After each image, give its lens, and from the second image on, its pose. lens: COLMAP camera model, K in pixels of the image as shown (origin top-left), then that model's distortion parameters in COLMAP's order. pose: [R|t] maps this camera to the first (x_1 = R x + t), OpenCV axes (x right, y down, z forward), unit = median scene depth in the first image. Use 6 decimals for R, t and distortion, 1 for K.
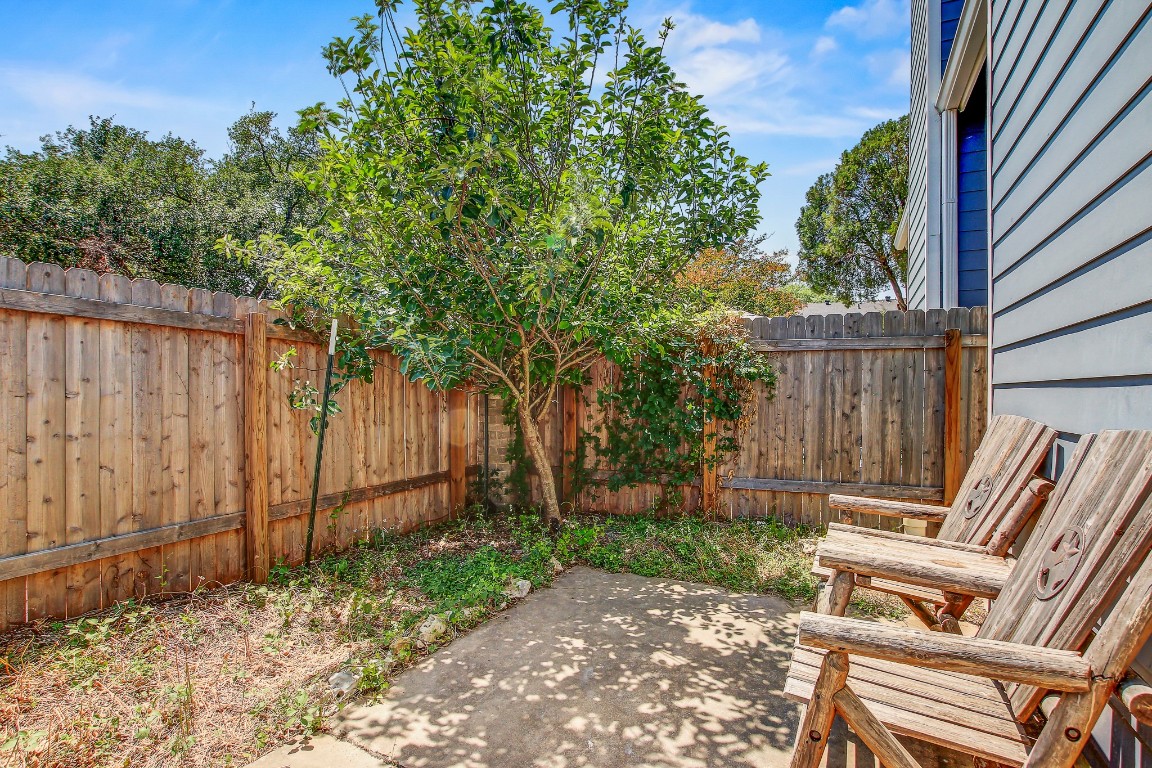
lens RADIAL K [[531.7, 0, 570.7], [0, 531.7, 396.3], [0, 0, 1]] dist [-0.015229, 0.003819]
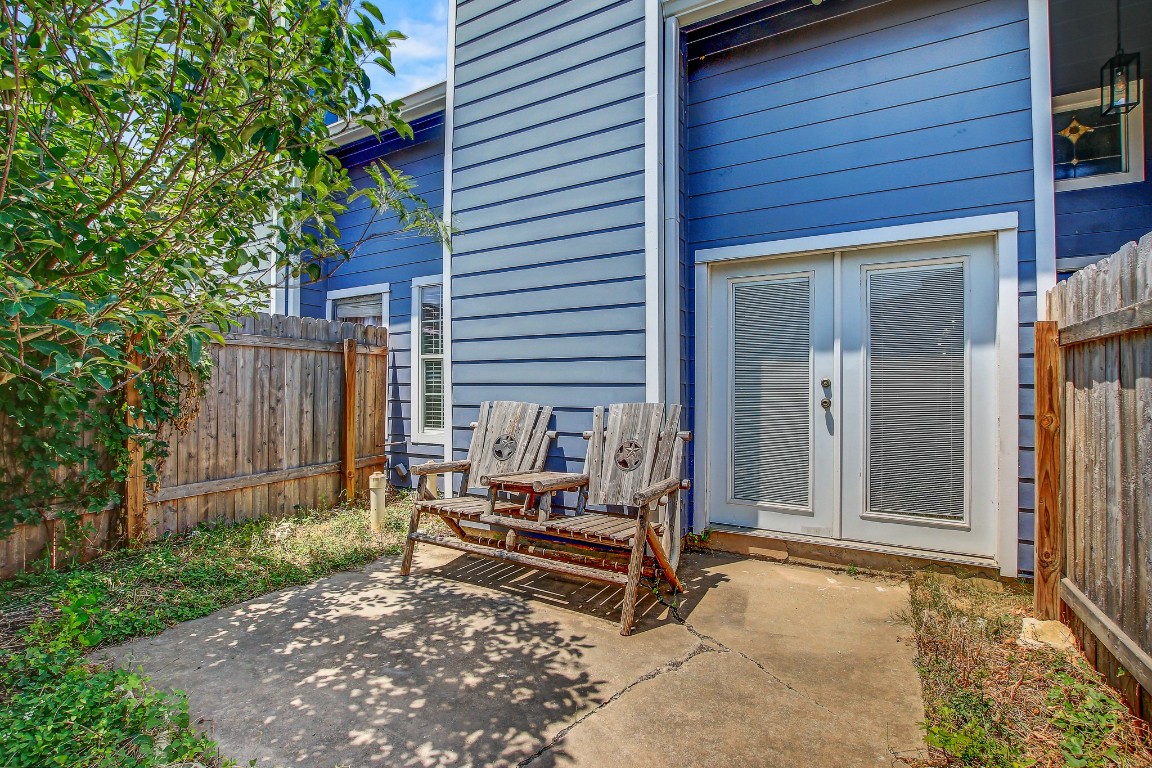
lens RADIAL K [[531.7, 0, 569.9], [0, 531.7, 381.2], [0, 0, 1]] dist [-0.015229, 0.003819]
pose [[0.084299, 0.010839, 0.996382, -0.721489], [0.000674, 0.999940, -0.010935, -0.010235], [-0.996440, 0.001593, 0.084286, 0.446021]]
